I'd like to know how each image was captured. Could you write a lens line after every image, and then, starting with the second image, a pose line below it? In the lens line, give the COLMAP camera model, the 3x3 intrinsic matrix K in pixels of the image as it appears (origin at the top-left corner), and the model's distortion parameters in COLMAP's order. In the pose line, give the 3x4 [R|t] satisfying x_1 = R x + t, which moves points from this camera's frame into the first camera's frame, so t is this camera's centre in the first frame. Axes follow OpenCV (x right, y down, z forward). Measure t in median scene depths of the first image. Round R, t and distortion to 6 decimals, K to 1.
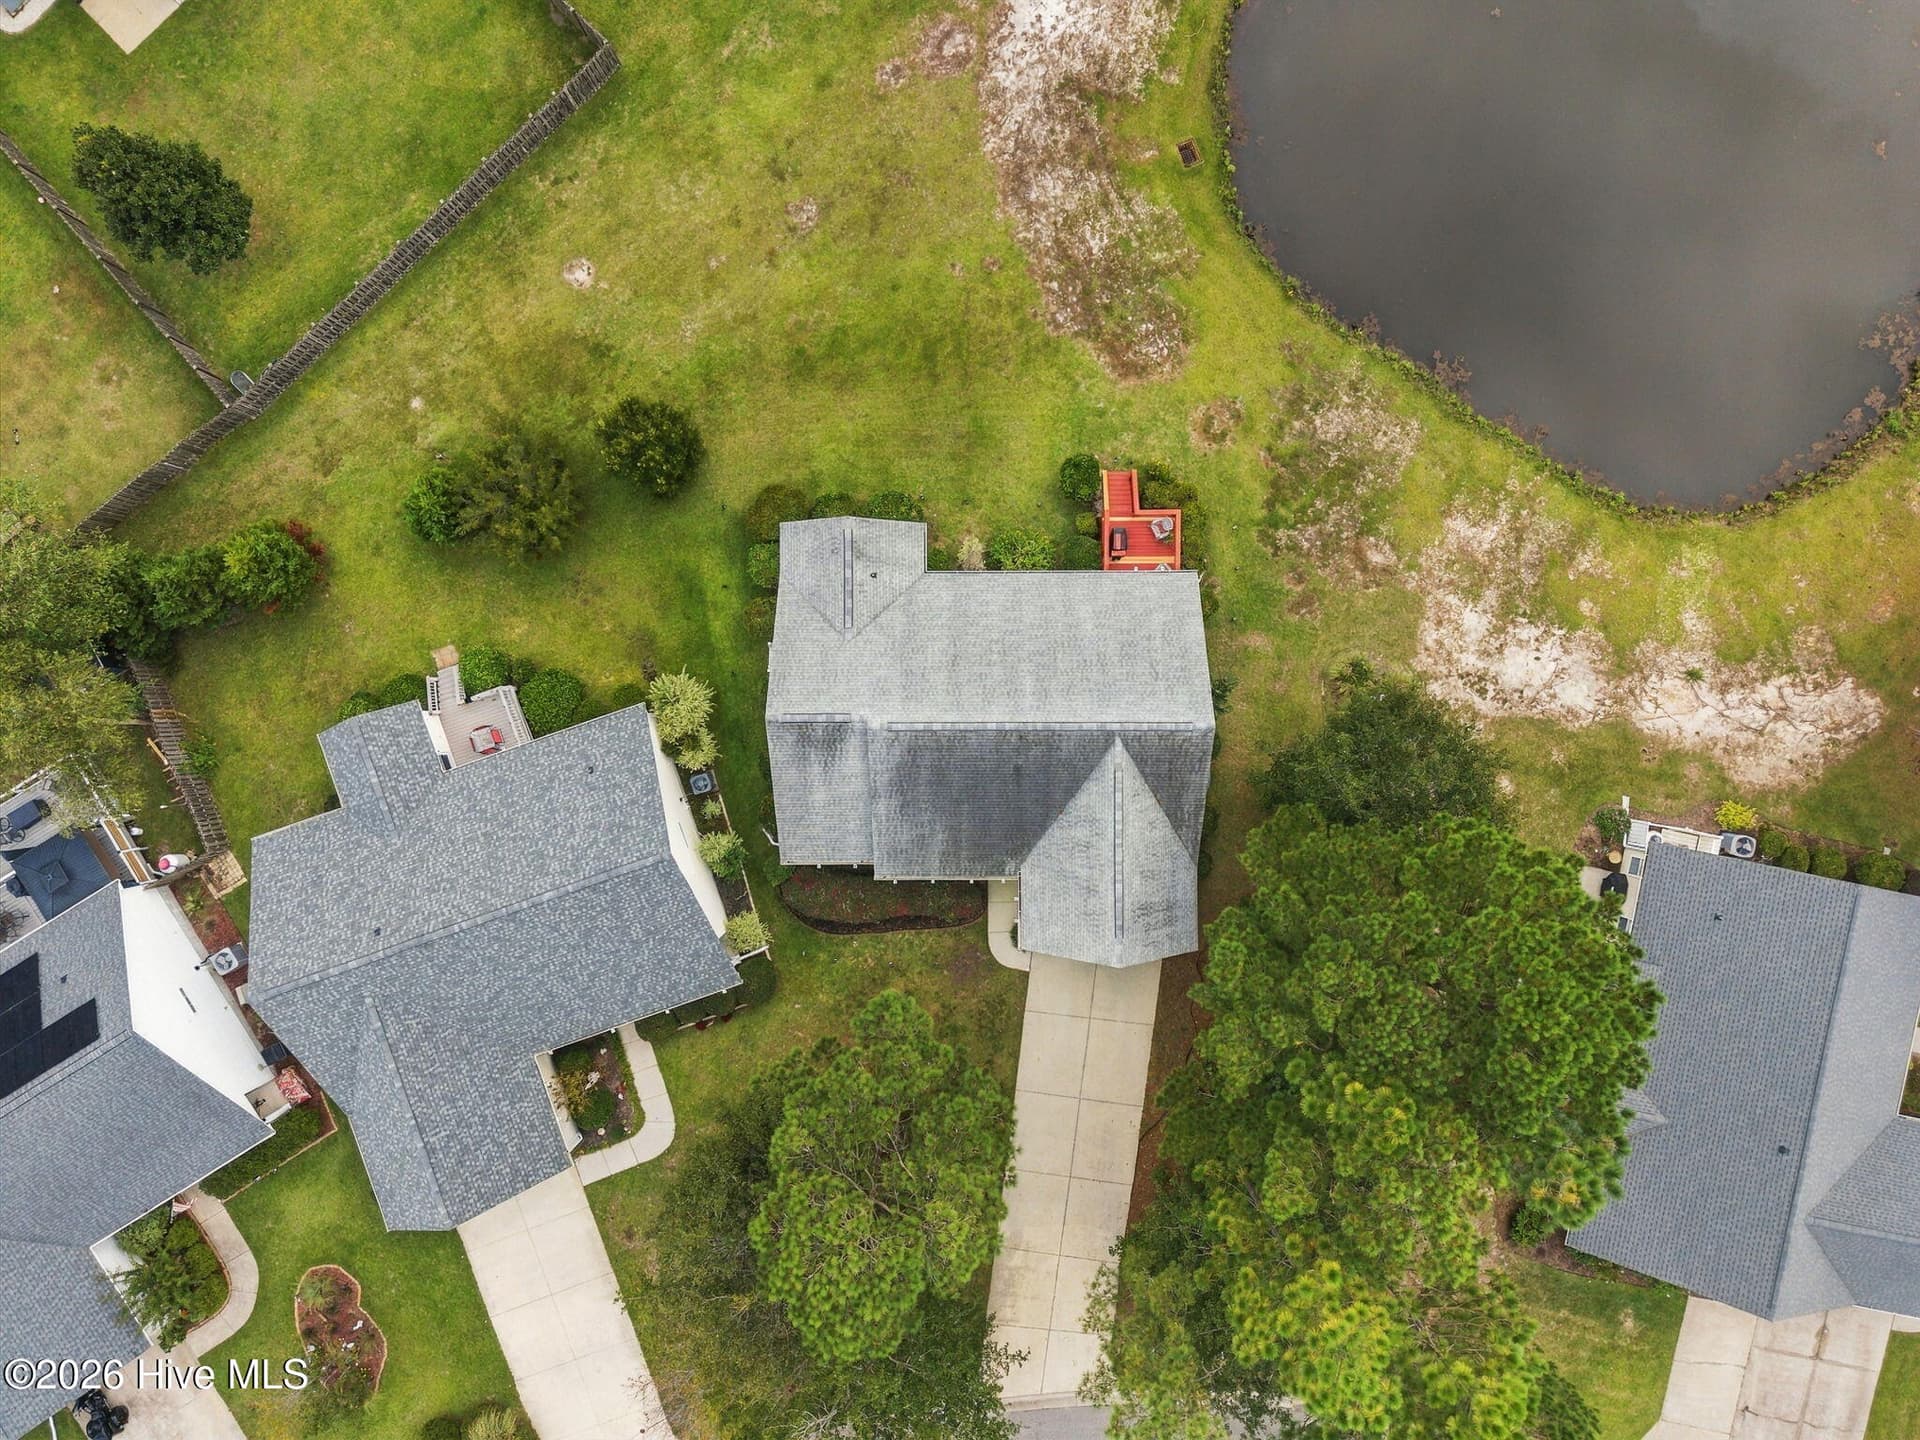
lens RADIAL K [[1286.7, 0, 969.9], [0, 1286.7, 721.3], [0, 0, 1]] dist [0.003322, 0.000410]
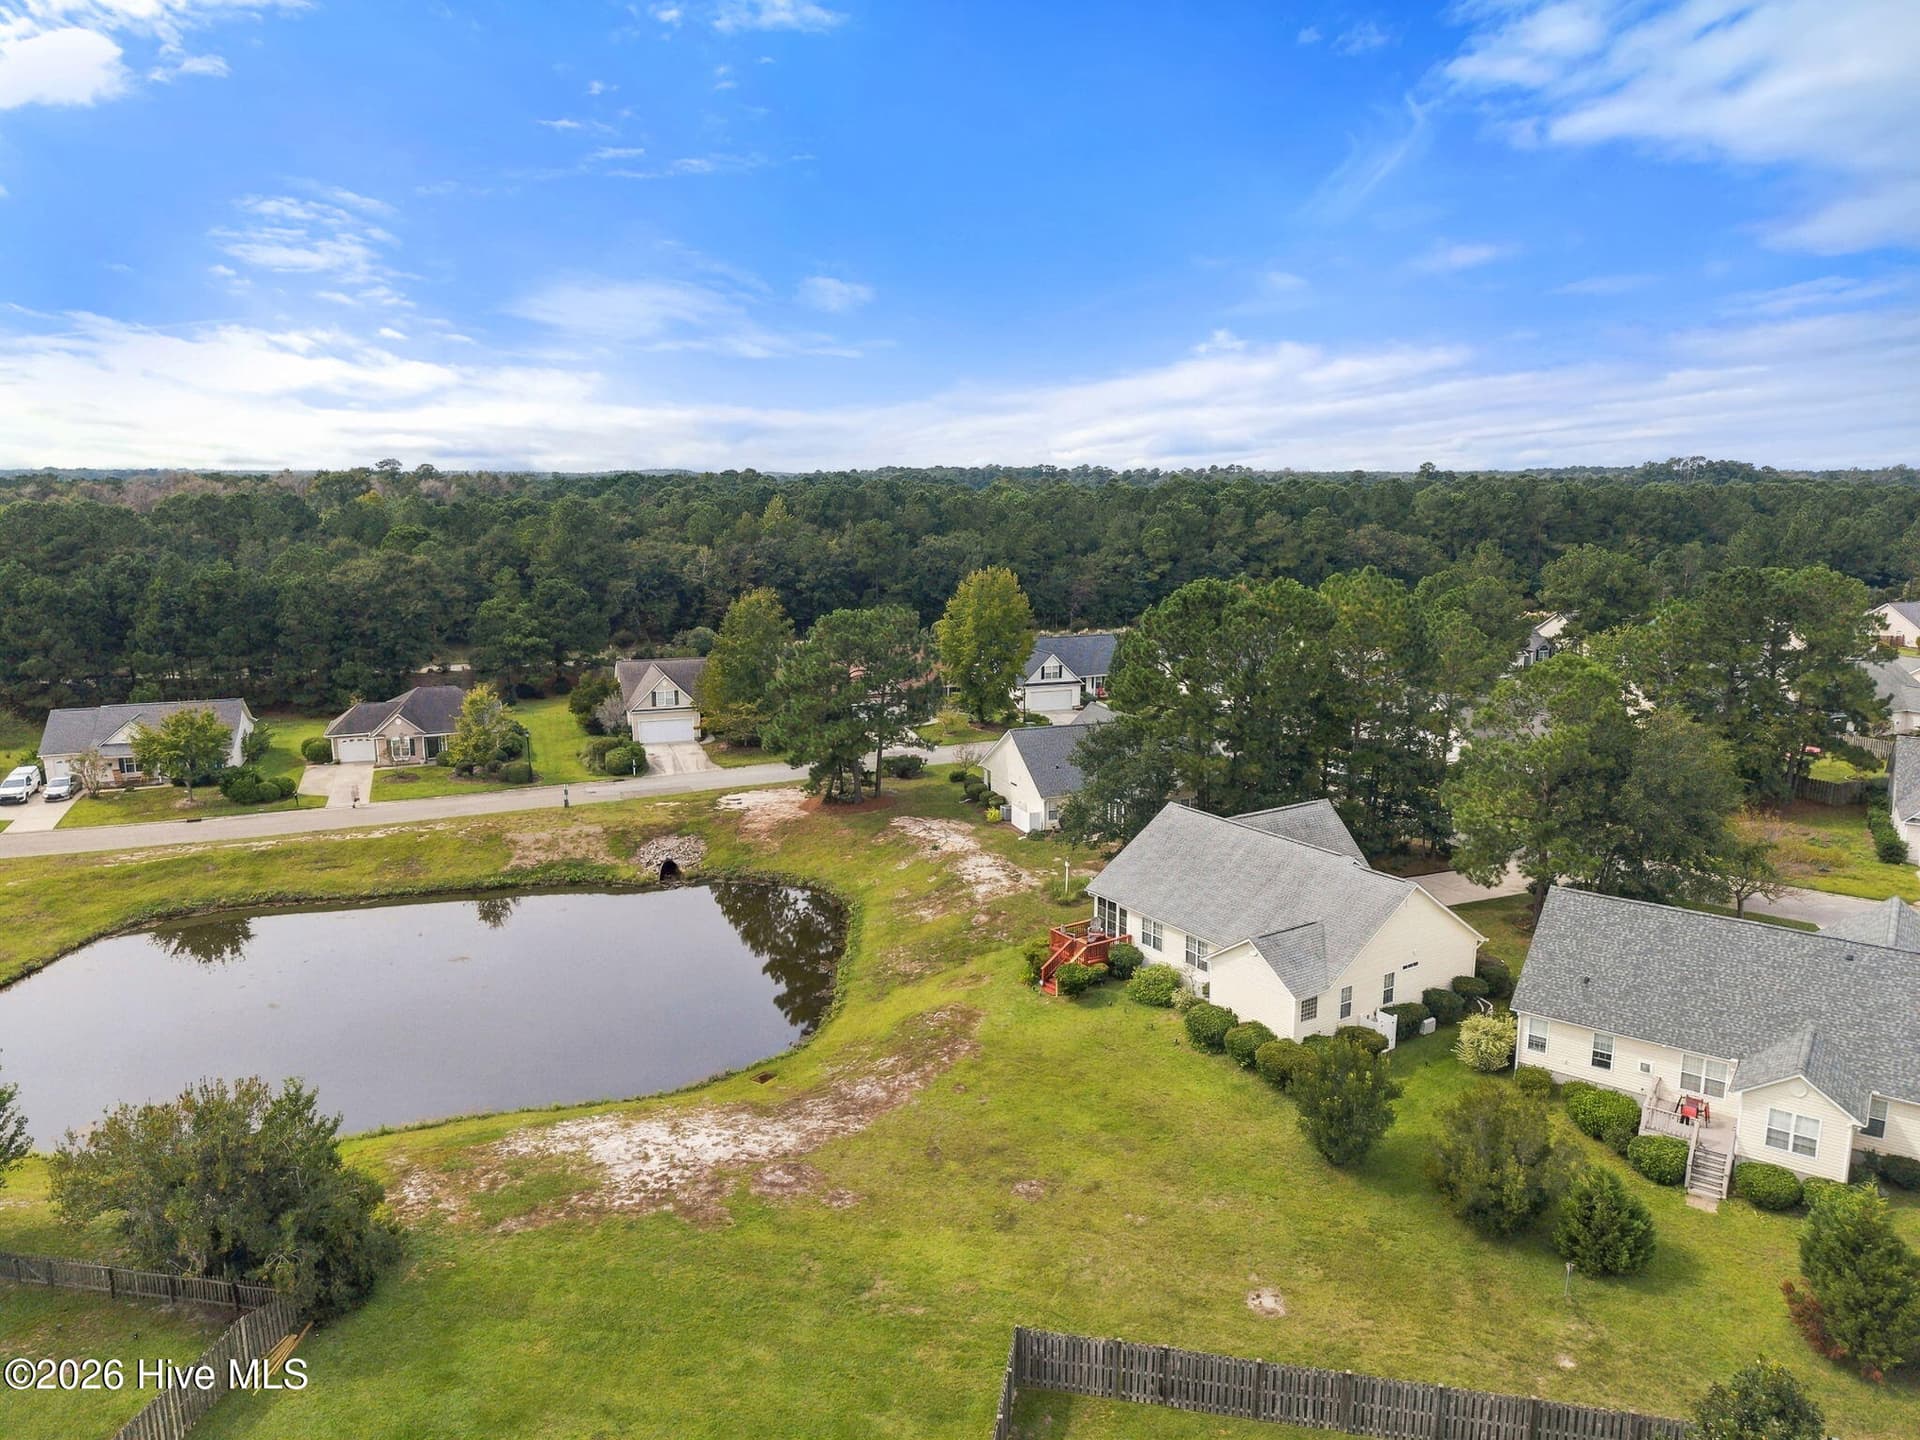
lens RADIAL K [[1286.7, 0, 969.9], [0, 1286.7, 721.3], [0, 0, 1]] dist [0.003322, 0.000410]
pose [[-0.561725, -0.149695, 0.813668, -0.776594], [0.827266, -0.113239, 0.550280, -0.877907], [0.009765, 0.982226, 0.187447, 0.518089]]
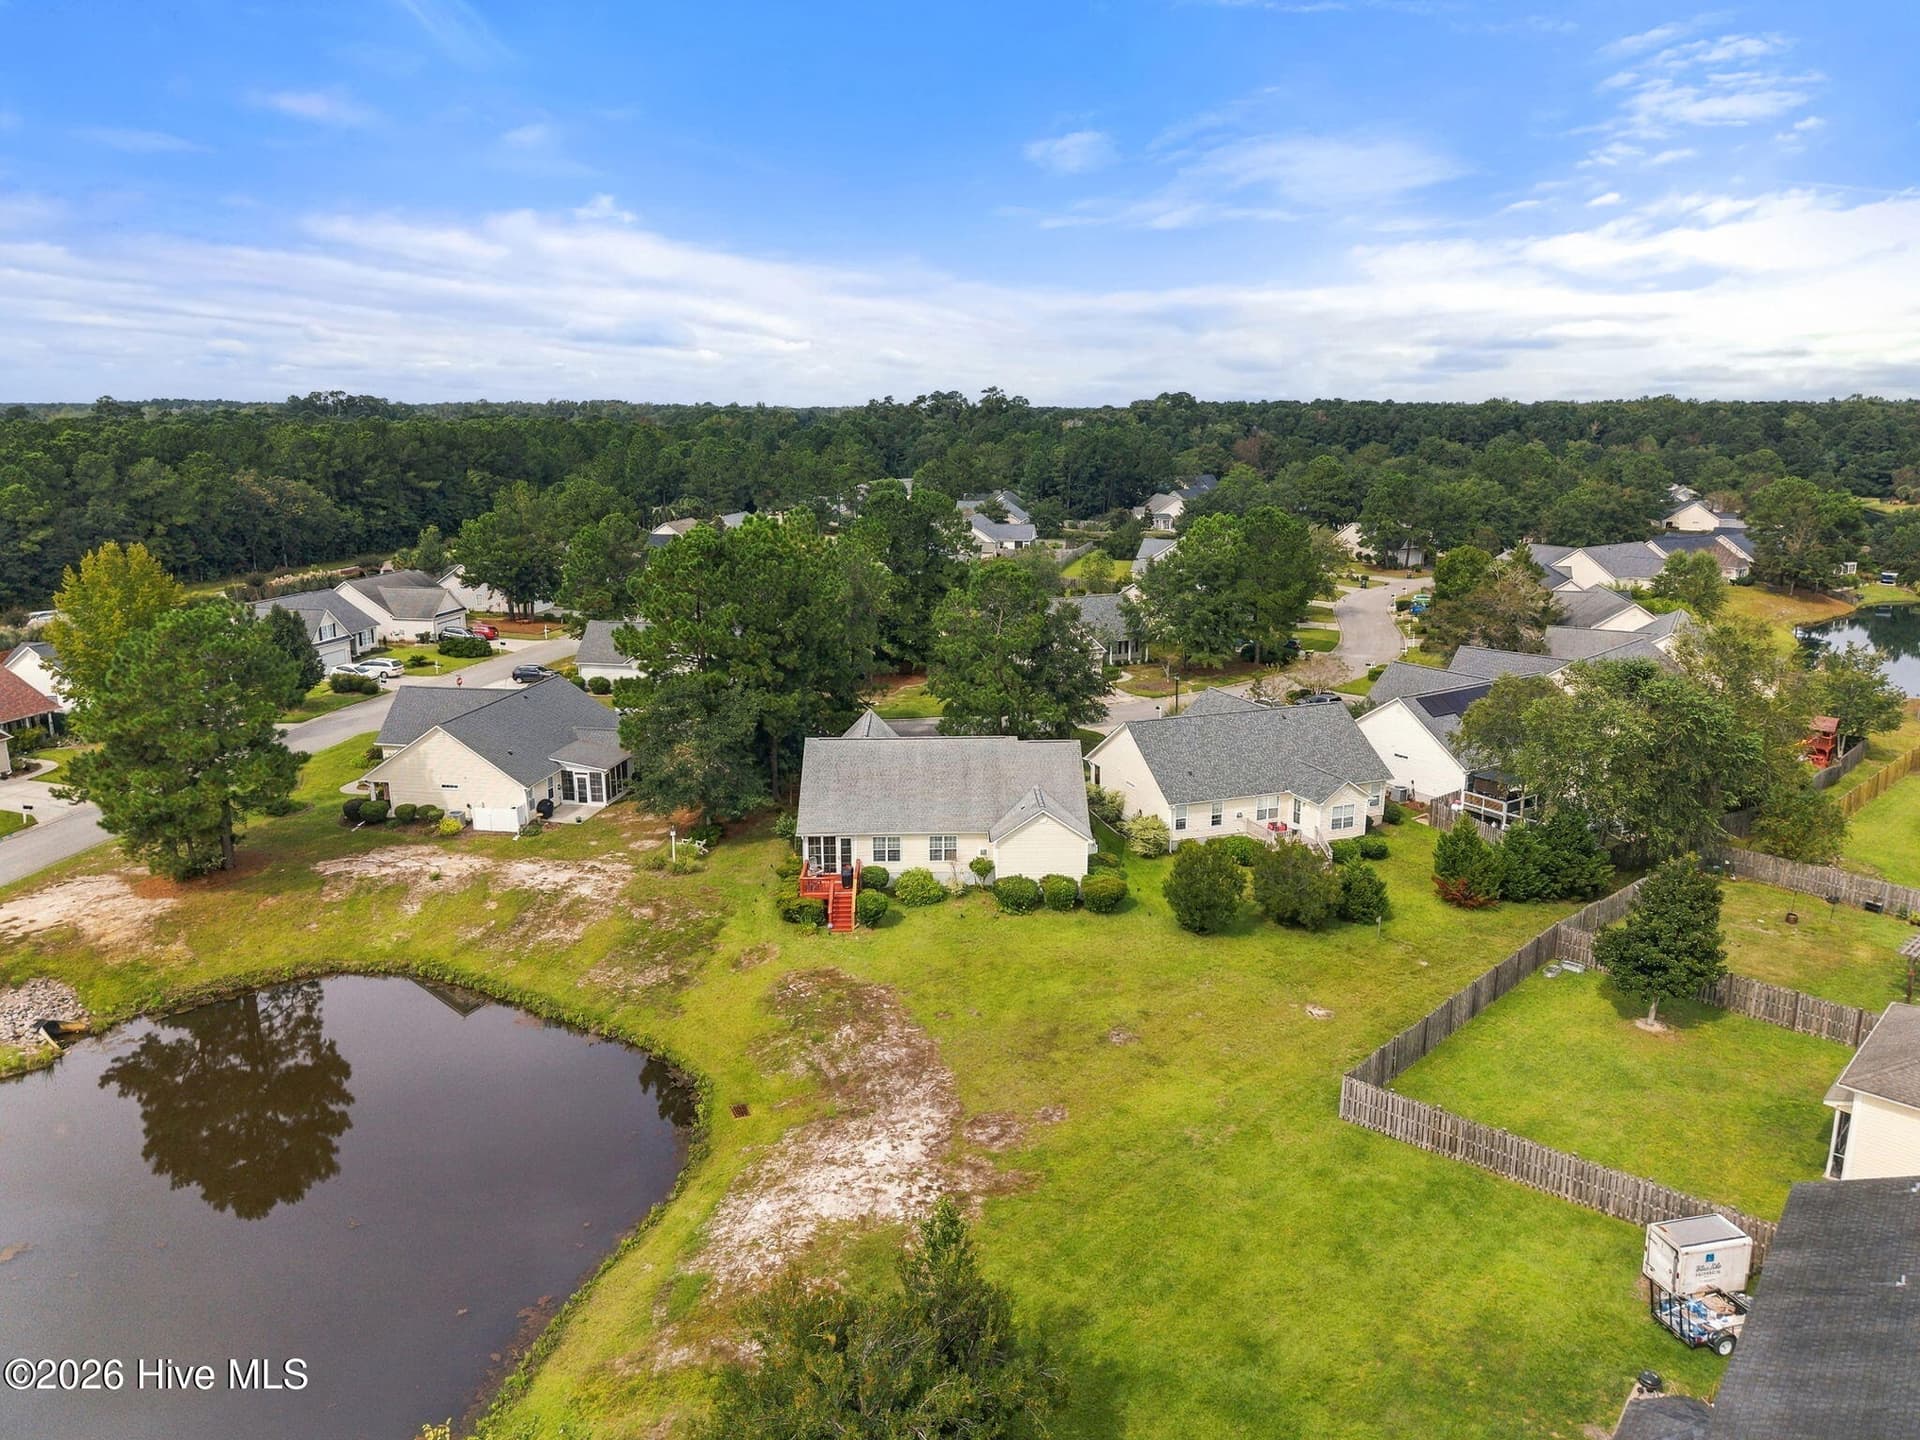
lens RADIAL K [[1286.7, 0, 969.9], [0, 1286.7, 721.3], [0, 0, 1]] dist [0.003322, 0.000410]
pose [[-0.999296, 0.012242, -0.035464, 0.028981], [-0.037378, -0.243387, 0.969209, -1.350635], [0.003234, 0.969852, 0.243673, 0.489470]]
